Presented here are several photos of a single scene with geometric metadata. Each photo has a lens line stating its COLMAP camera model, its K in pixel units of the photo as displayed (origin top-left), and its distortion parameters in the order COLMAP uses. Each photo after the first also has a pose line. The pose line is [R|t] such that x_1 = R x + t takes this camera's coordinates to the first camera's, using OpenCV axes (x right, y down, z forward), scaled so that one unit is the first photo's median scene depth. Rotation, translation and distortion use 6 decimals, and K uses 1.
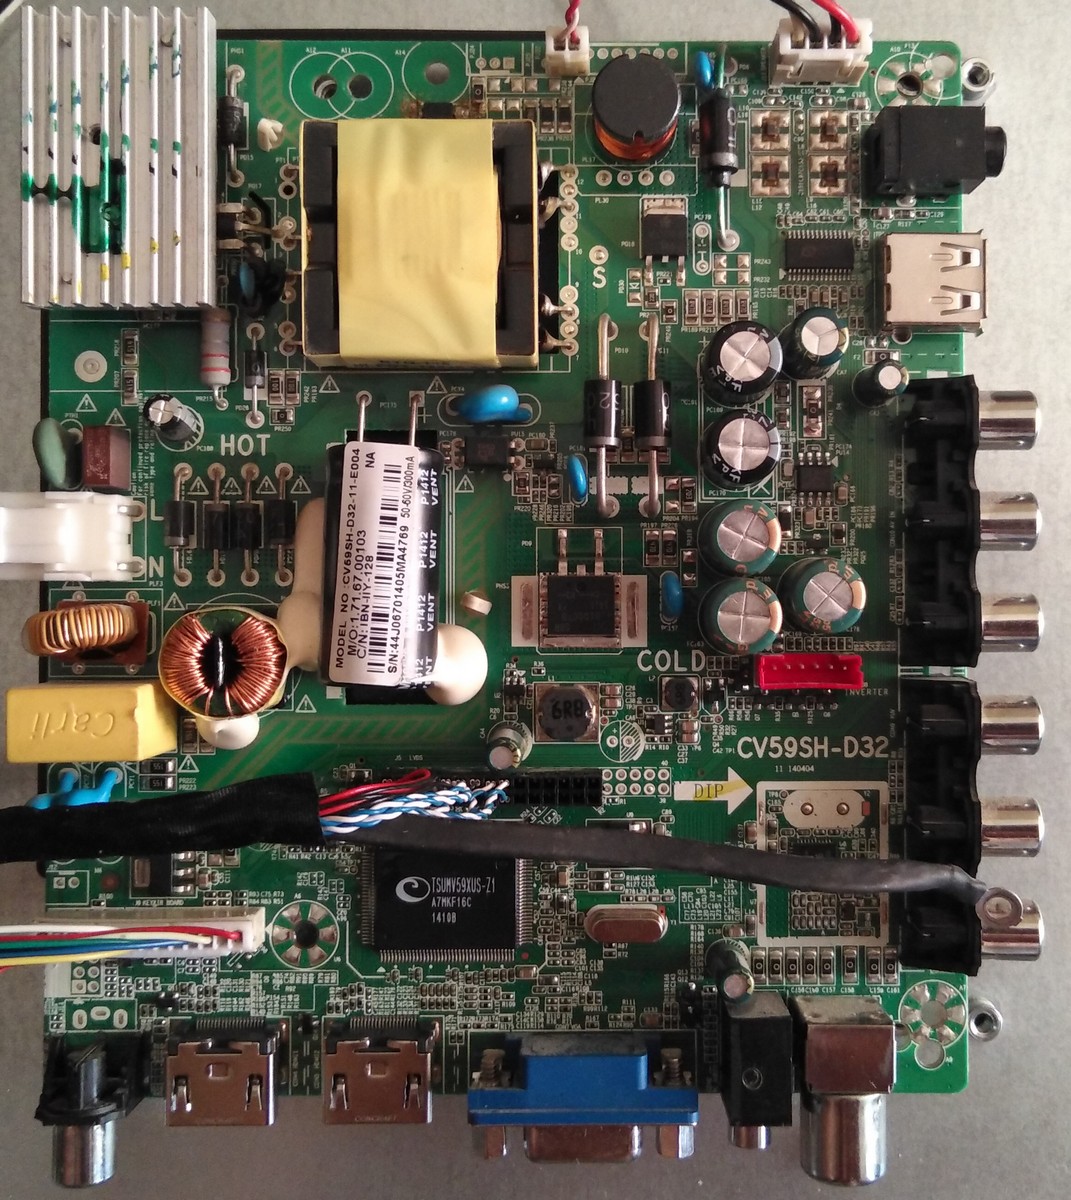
lens RADIAL K [[1241.0, 0, 535.3], [0, 1241.0, 599.4], [0, 0, 1]] dist [0.003816, 0.000000]
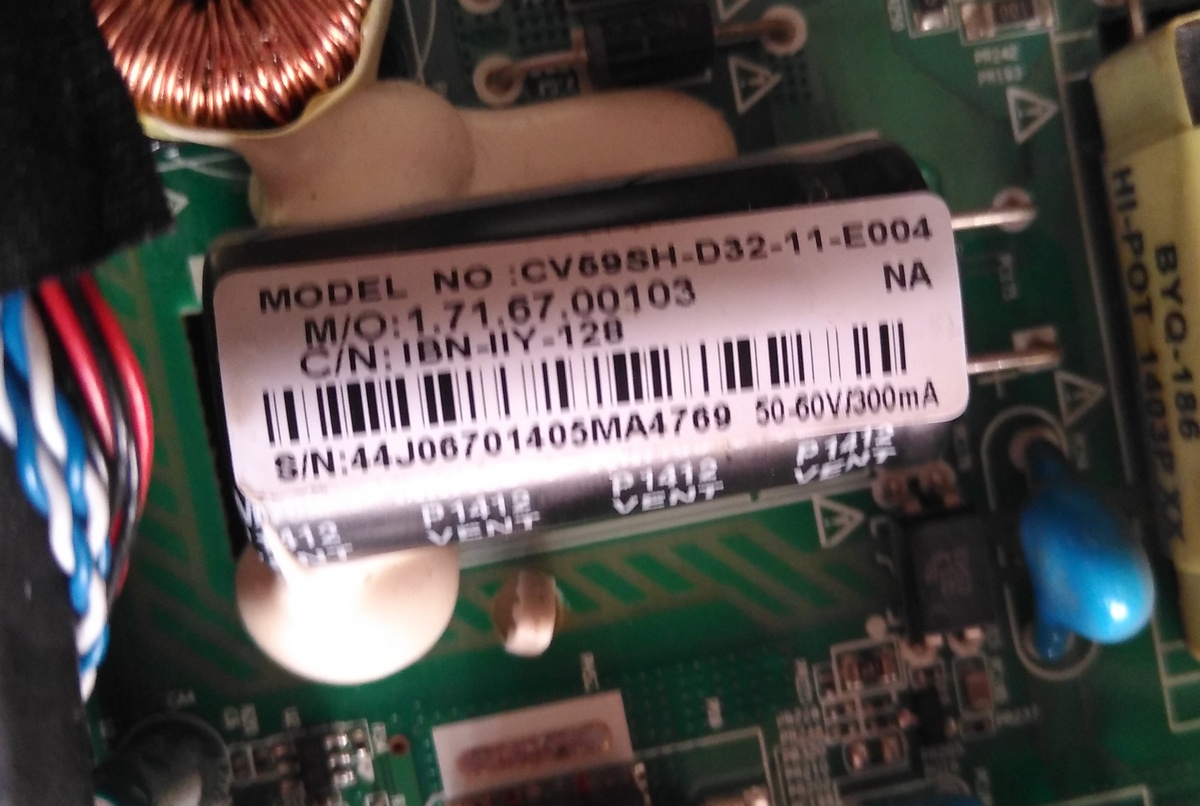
lens RADIAL K [[1448.3, 0, 599.5], [0, 1448.3, 403.4], [0, 0, 1]] dist [-0.057290, 0.000000]
pose [[0.190012, 0.981320, 0.030121, -0.126679], [-0.979375, 0.191604, -0.064129, -0.001550], [-0.068702, -0.017315, 0.997487, 0.622690]]
